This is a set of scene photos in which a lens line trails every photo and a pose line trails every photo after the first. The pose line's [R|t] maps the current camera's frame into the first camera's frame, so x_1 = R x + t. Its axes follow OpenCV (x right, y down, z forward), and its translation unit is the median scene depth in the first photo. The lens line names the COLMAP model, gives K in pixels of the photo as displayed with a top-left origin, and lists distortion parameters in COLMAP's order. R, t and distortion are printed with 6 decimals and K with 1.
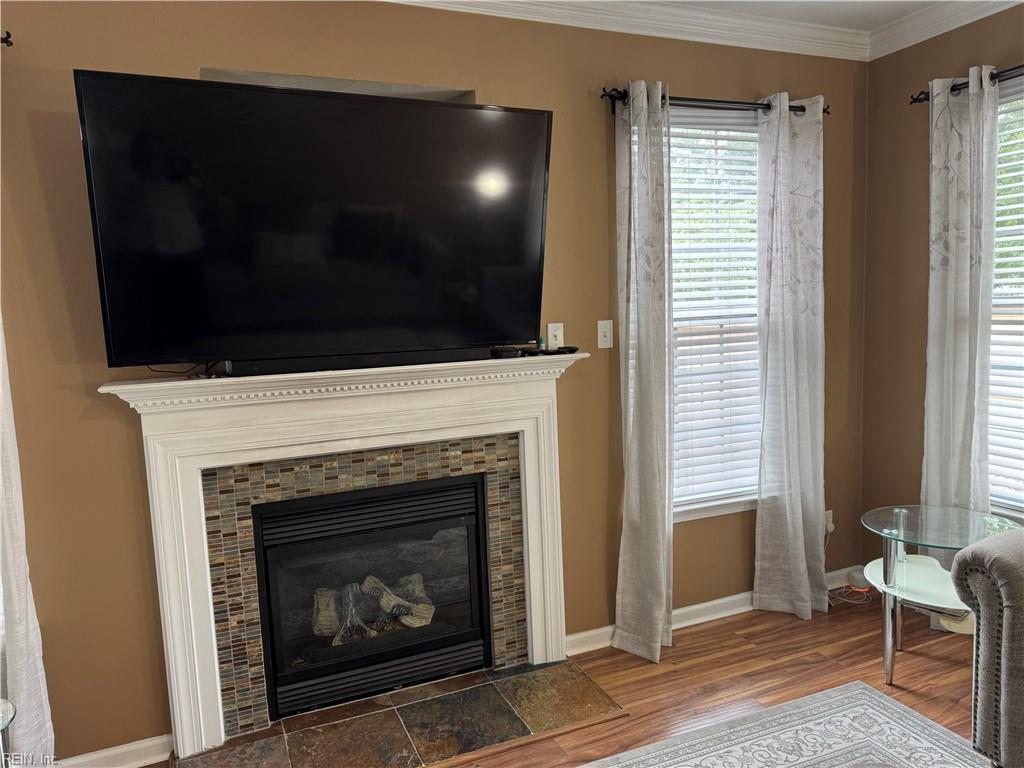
lens RADIAL K [[722.5, 0, 532.9], [0, 722.5, 377.1], [0, 0, 1]] dist [0.058663, -0.075489]
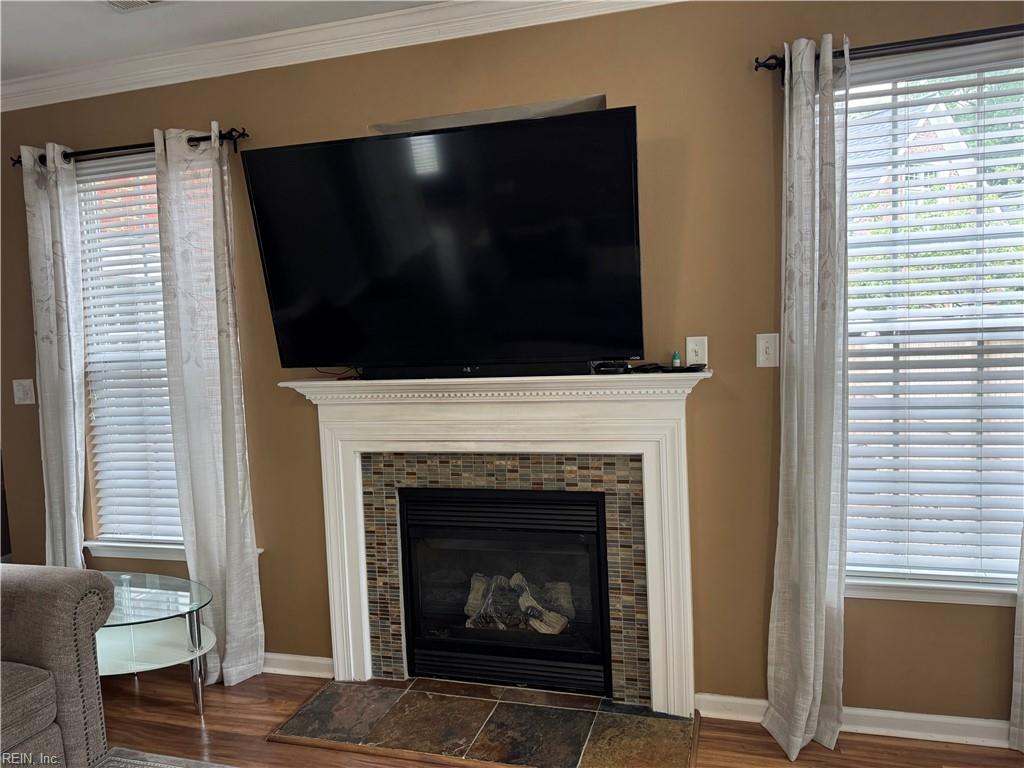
lens RADIAL K [[722.5, 0, 507.5], [0, 722.5, 377.0], [0, 0, 1]] dist [0.058663, -0.075489]
pose [[0.770852, 0.052507, -0.634846, 0.431174], [-0.051926, 0.998460, 0.019532, -0.032080], [0.634894, 0.017909, 0.772391, 0.175938]]
